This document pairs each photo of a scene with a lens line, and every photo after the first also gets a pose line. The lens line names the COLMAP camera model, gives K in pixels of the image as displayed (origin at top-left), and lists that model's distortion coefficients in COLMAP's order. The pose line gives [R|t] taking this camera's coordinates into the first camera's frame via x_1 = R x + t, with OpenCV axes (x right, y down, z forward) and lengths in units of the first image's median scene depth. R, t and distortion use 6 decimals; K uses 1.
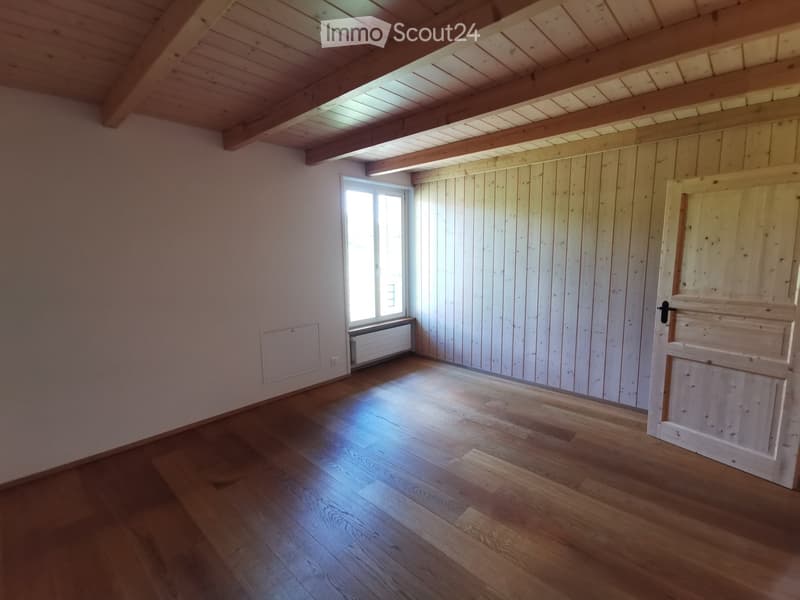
lens RADIAL K [[367.4, 0, 399.2], [0, 367.4, 300.0], [0, 0, 1]] dist [0.009611, -0.001176]
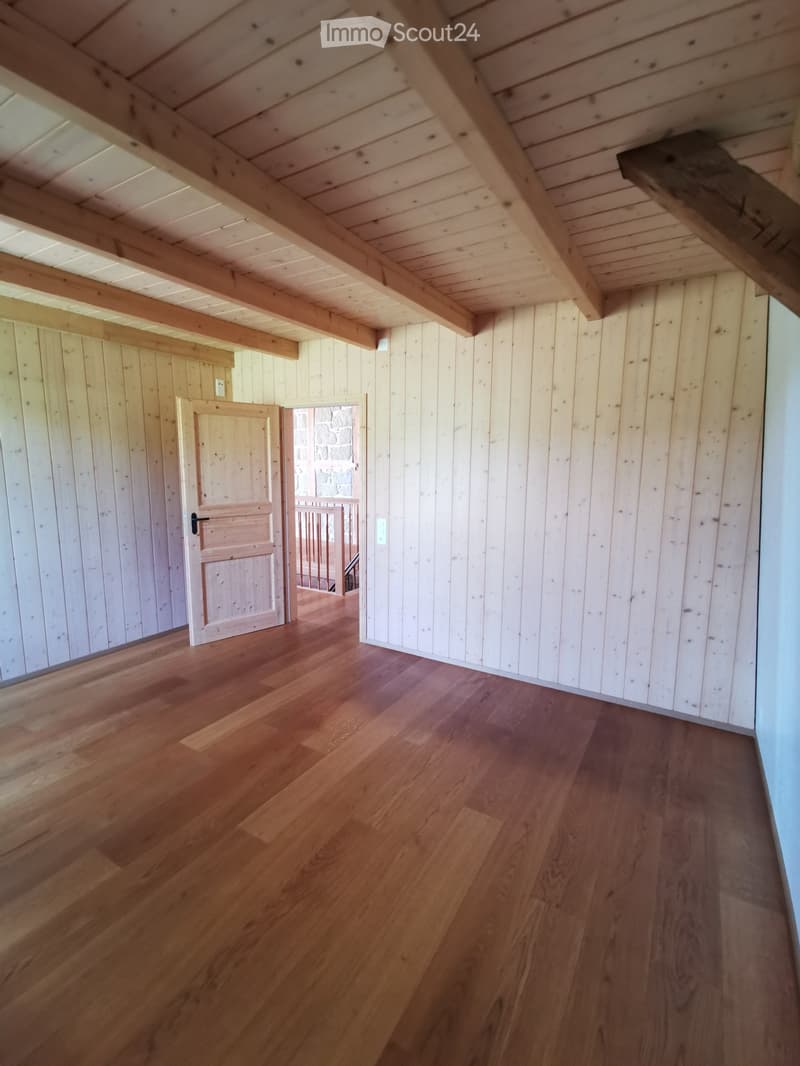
lens RADIAL K [[489.5, 0, 399.1], [0, 489.5, 533.3], [0, 0, 1]] dist [0.009611, -0.001176]
pose [[-0.208554, -0.132291, 0.969022, -0.749898], [0.125007, 0.979077, 0.160567, -0.090233], [-0.969989, 0.154622, -0.187653, 0.701064]]
